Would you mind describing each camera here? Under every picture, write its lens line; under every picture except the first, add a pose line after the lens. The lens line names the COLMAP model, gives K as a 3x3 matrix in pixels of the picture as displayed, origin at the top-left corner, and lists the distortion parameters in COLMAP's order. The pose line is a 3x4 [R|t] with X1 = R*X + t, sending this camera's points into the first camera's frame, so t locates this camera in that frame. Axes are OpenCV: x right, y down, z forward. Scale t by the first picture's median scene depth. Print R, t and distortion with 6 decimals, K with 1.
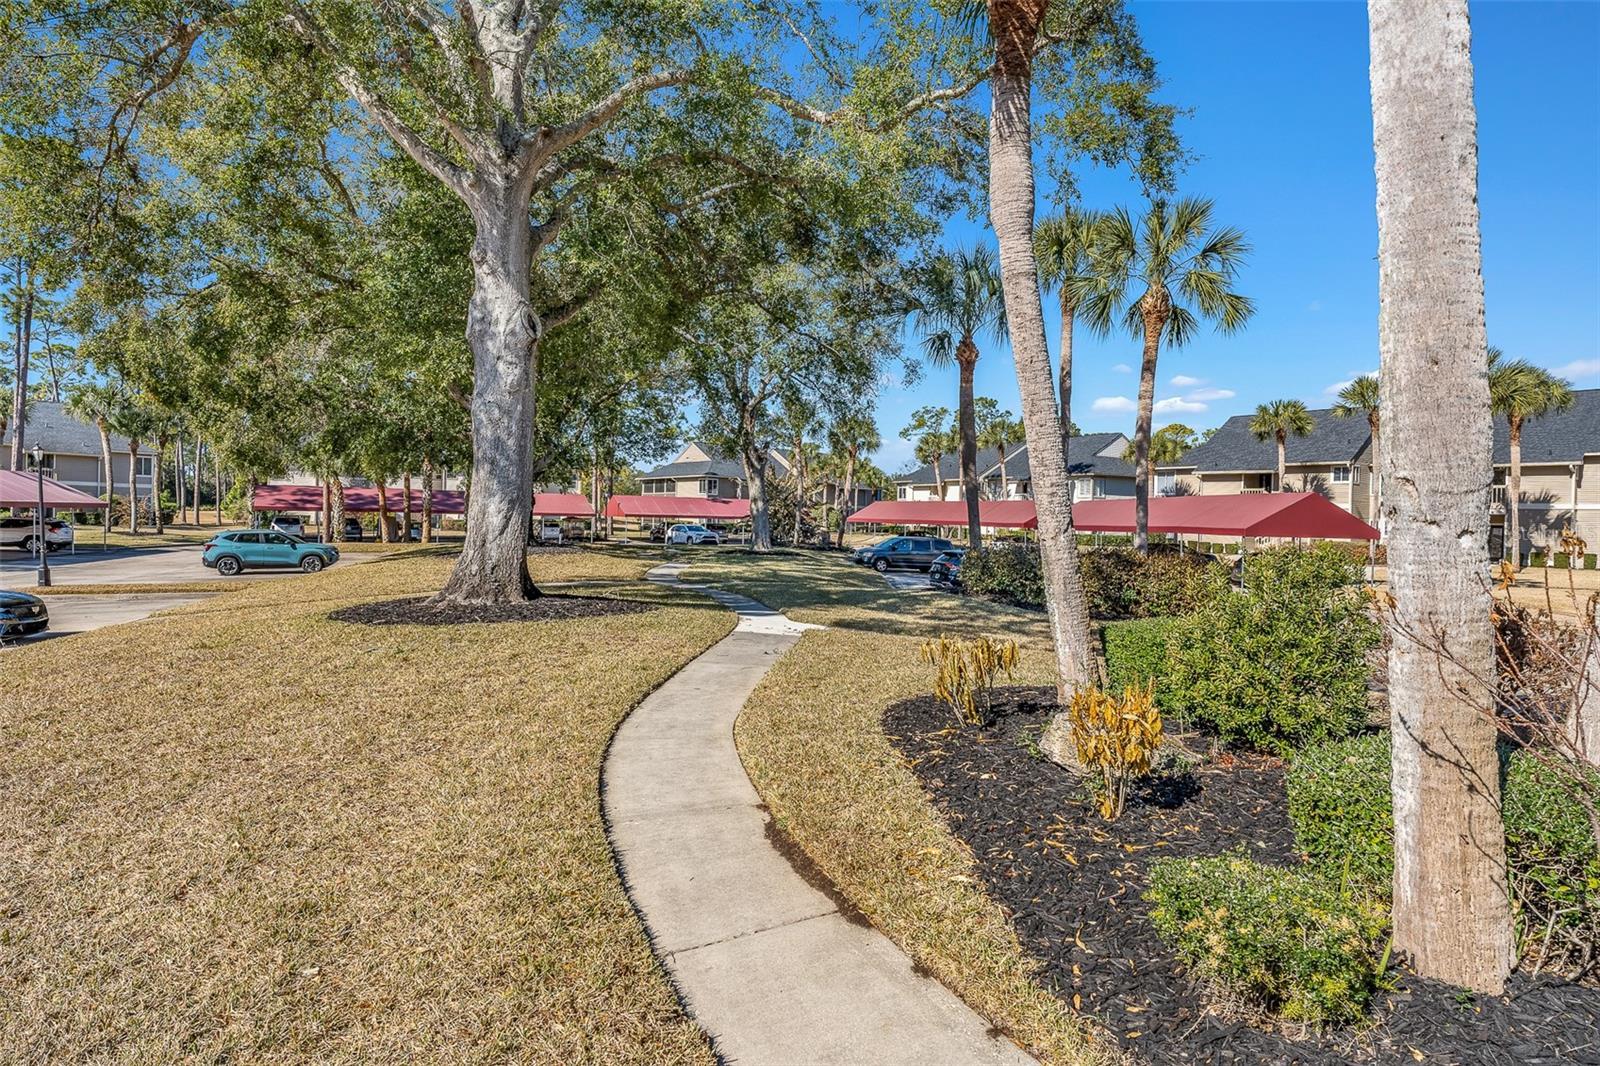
lens RADIAL K [[890.0, 0, 805.8], [0, 890.0, 529.0], [0, 0, 1]] dist [-0.000807, -0.000160]
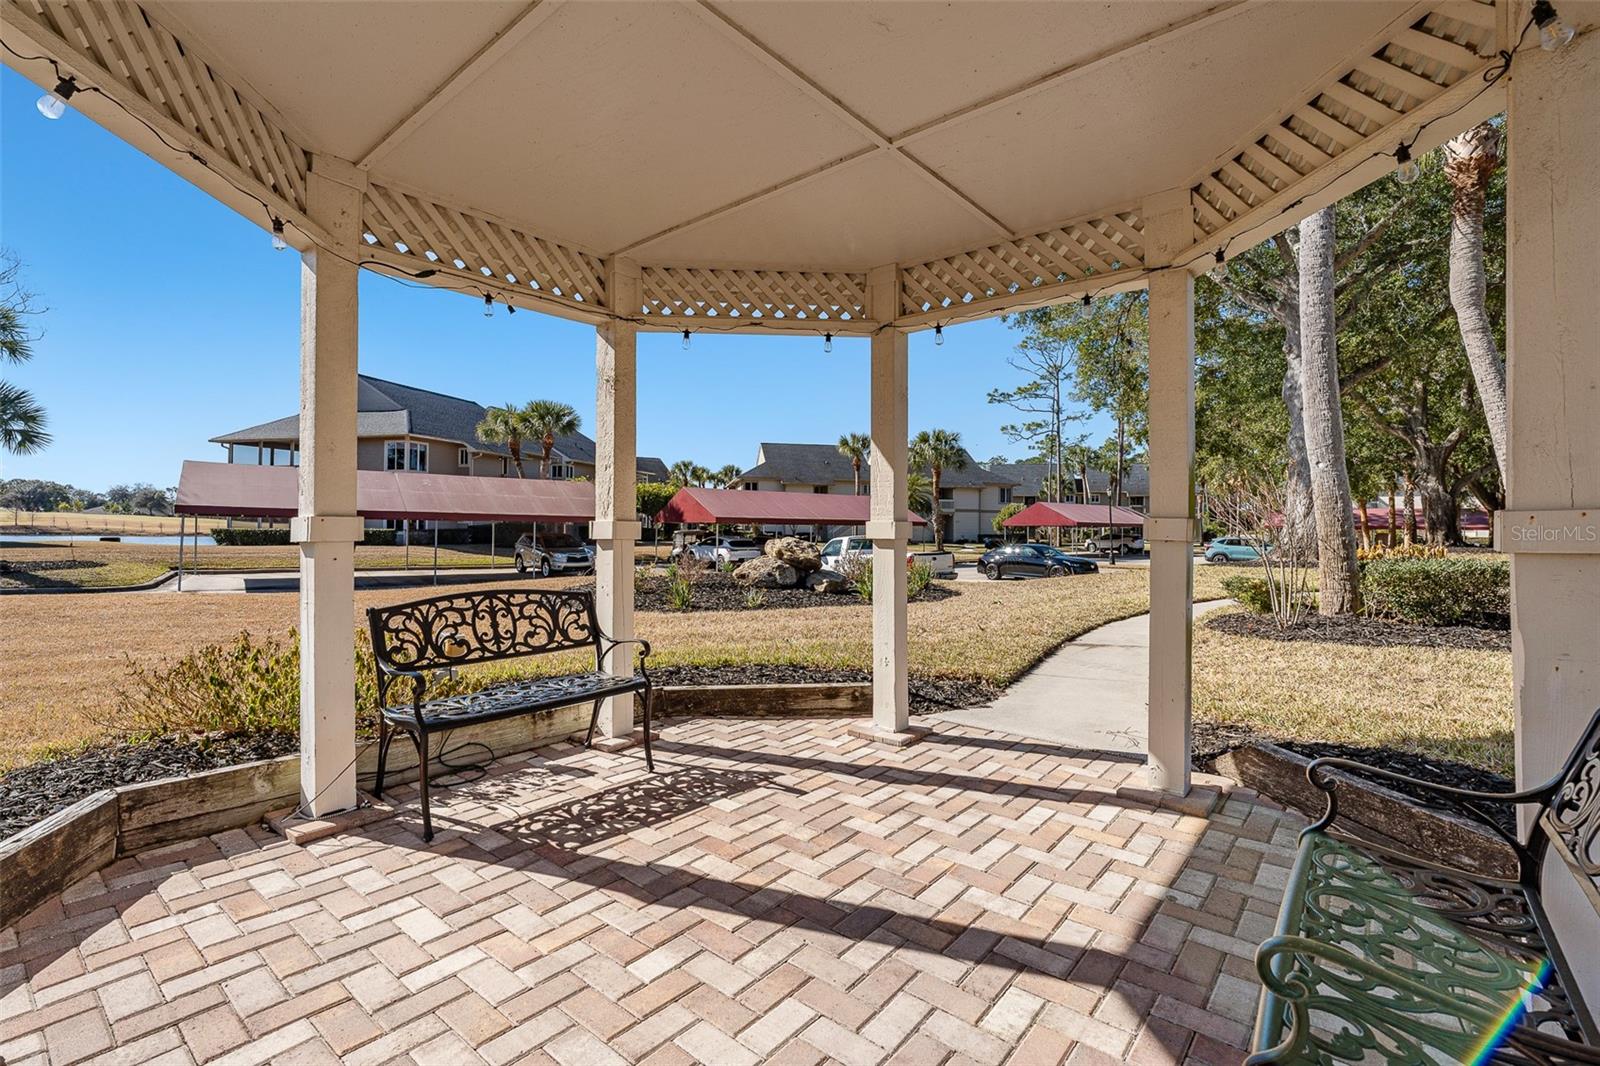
lens RADIAL K [[722.3, 0, 797.3], [0, 722.3, 528.8], [0, 0, 1]] dist [-0.010168, 0.000413]
pose [[0.389795, -0.018301, -0.920720, 0.104426], [-0.011816, 0.999621, -0.024872, 0.014259], [0.920826, 0.020574, 0.389431, -0.071962]]
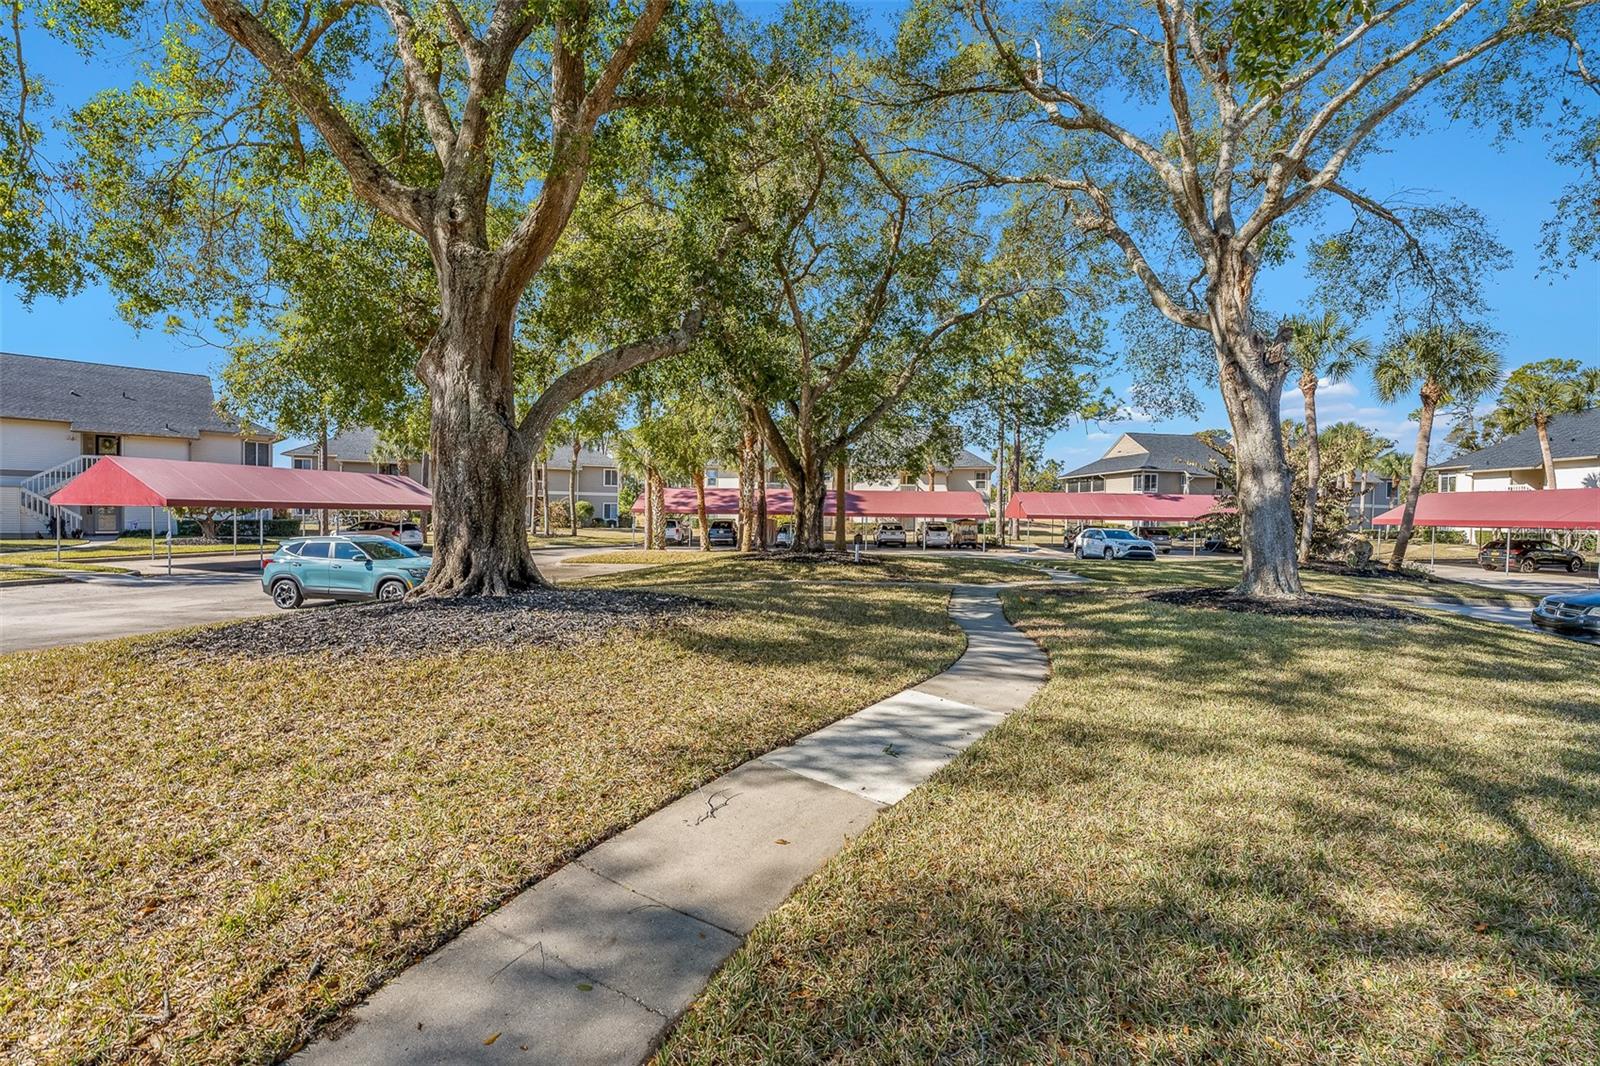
lens RADIAL K [[722.3, 0, 791.0], [0, 722.3, 538.4], [0, 0, 1]] dist [-0.010168, 0.000413]
pose [[0.841395, 0.009158, -0.540343, -0.038042], [-0.003676, 0.999930, 0.011223, -0.002682], [0.540408, -0.007457, 0.841370, 0.411531]]
